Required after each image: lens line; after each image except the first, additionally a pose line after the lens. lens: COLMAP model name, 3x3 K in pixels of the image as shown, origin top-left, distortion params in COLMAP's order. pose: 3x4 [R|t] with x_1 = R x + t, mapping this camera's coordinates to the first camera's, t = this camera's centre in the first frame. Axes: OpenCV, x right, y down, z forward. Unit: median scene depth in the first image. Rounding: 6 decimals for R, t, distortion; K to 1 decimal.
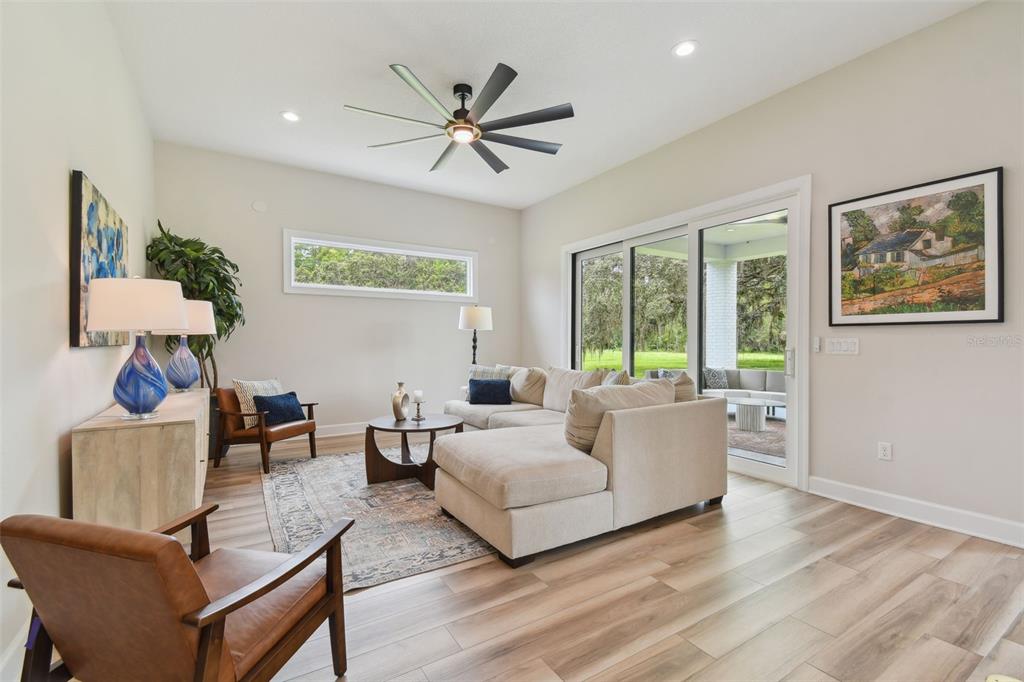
lens RADIAL K [[458.5, 0, 516.4], [0, 458.5, 342.4], [0, 0, 1]] dist [0.025004, -0.011569]
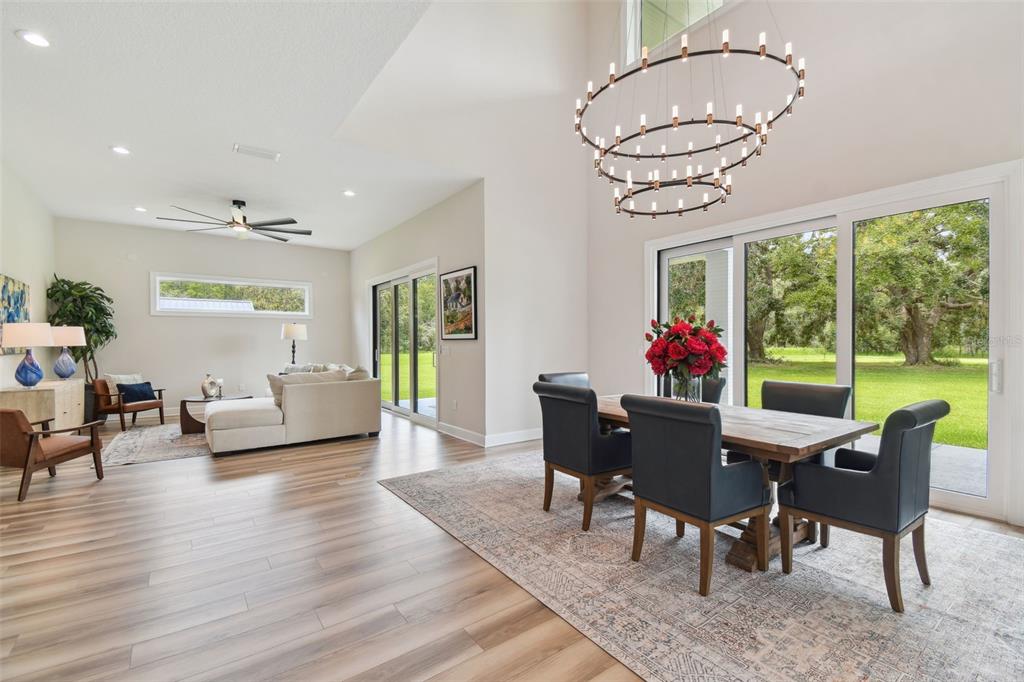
lens RADIAL K [[458.5, 0, 511.7], [0, 458.5, 340.4], [0, 0, 1]] dist [0.025004, -0.011569]
pose [[0.997567, -0.004813, 0.069551, 0.716312], [0.005308, 0.999962, -0.006936, -0.016548], [-0.069515, 0.007288, 0.997554, -0.731609]]
